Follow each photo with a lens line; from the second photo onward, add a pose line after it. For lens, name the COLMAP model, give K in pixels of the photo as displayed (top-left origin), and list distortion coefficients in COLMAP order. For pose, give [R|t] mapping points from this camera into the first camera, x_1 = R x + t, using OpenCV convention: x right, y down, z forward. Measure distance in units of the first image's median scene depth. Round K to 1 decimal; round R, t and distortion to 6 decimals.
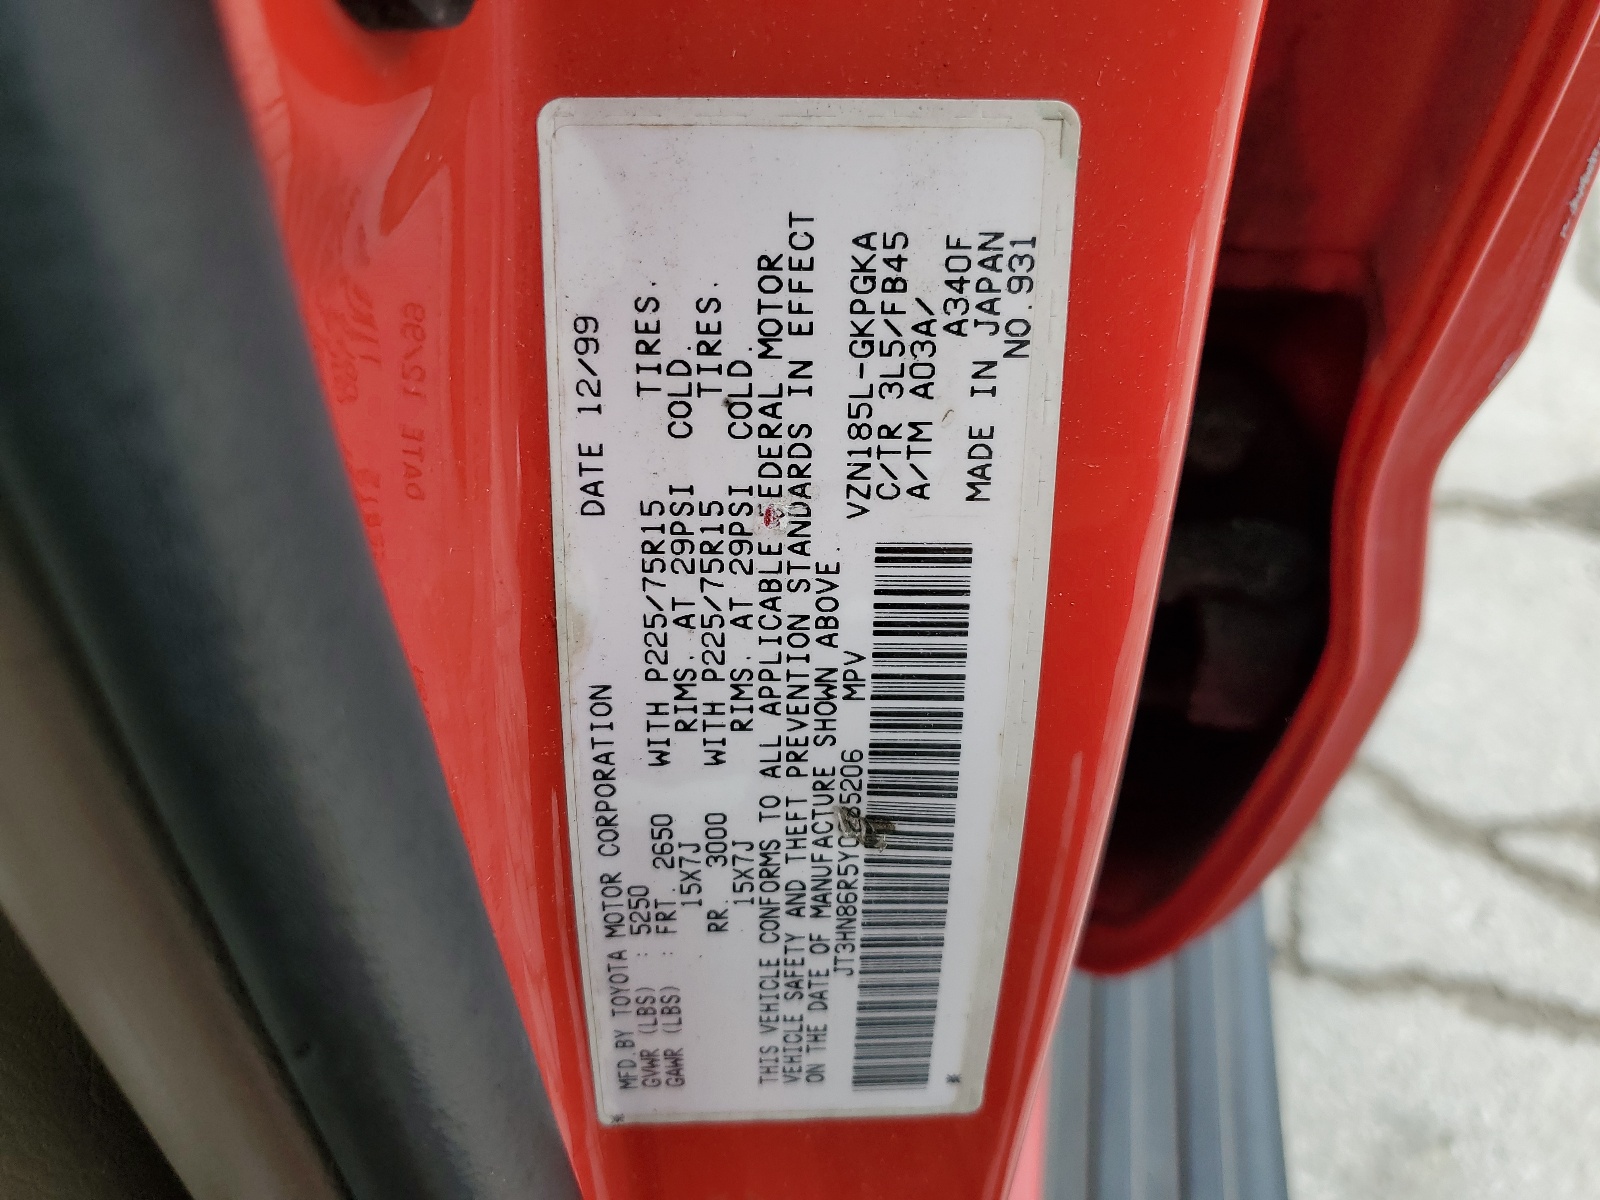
lens RADIAL K [[1217.7, 0, 799.5], [0, 1217.7, 600.0], [0, 0, 1]] dist [-0.005153, -0.000385]
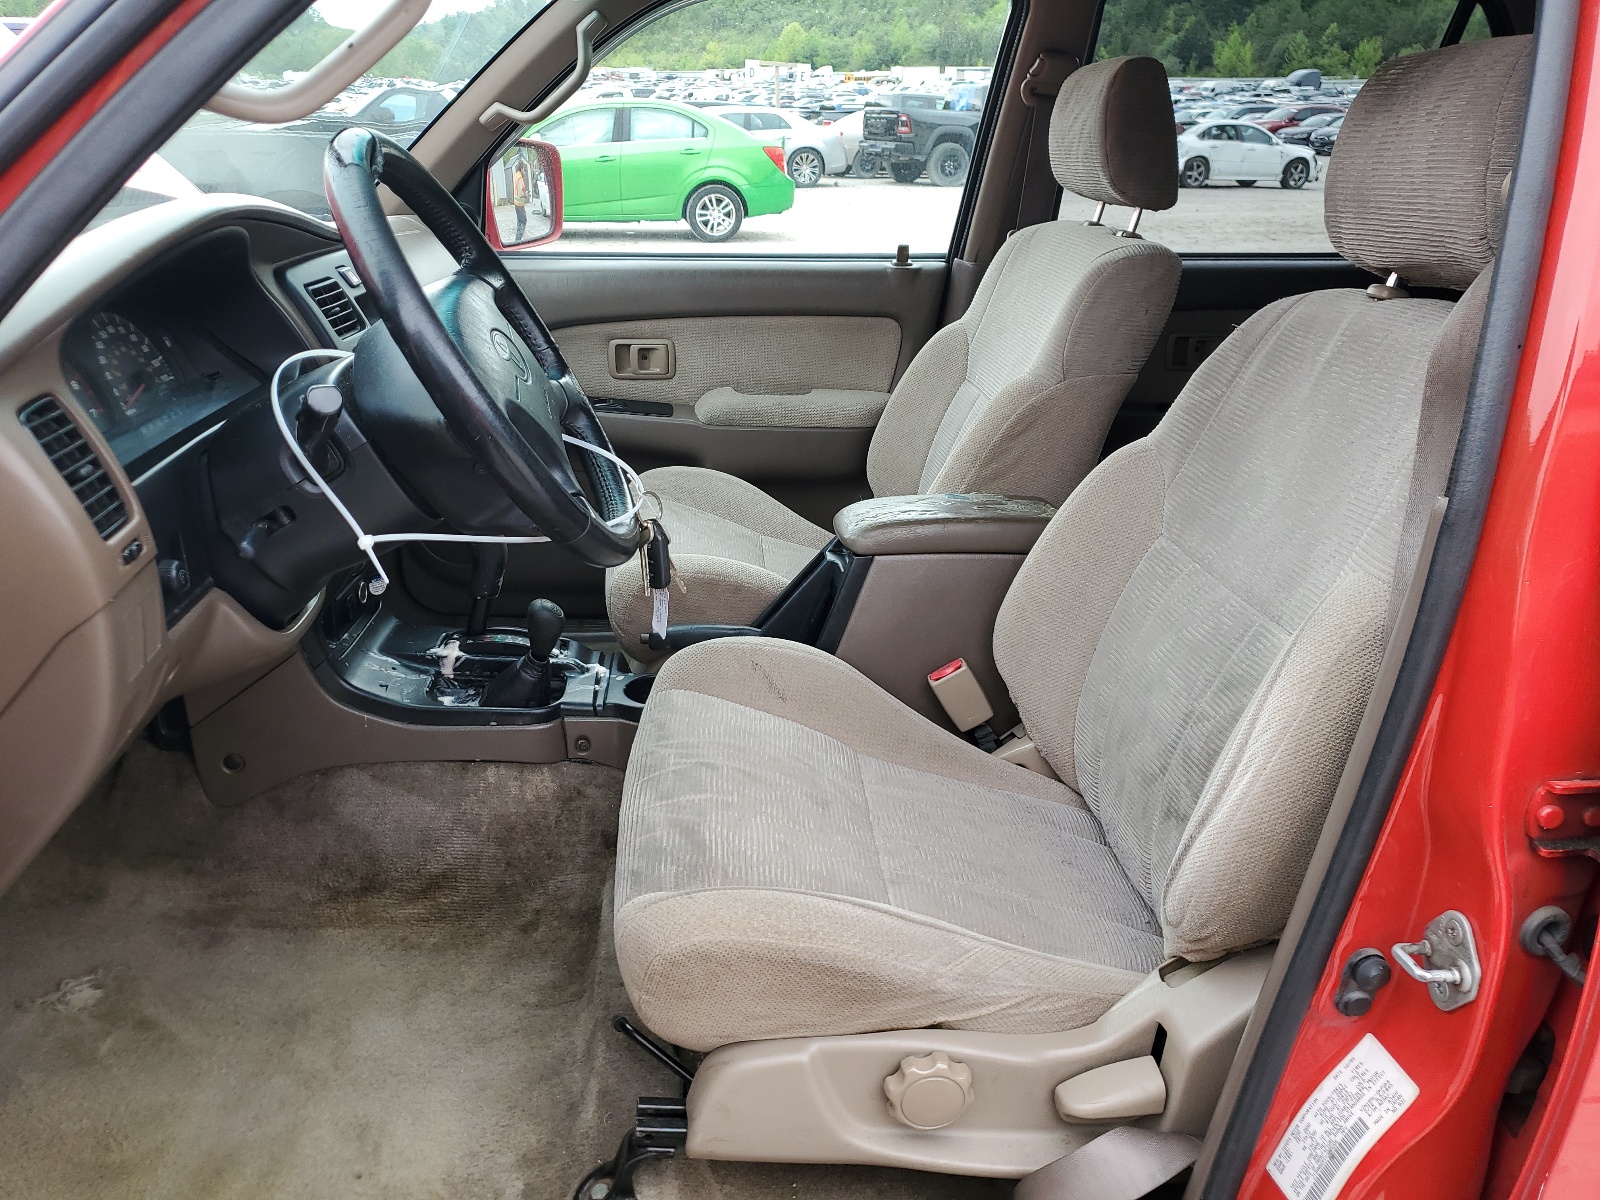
lens RADIAL K [[1217.7, 0, 799.5], [0, 1217.7, 599.5], [0, 0, 1]] dist [-0.005153, -0.000385]
pose [[0.255208, 0.418473, -0.871636, 3.627800], [-0.714932, 0.688597, 0.121270, -0.568893], [0.650954, 0.592211, 0.474915, -5.370519]]
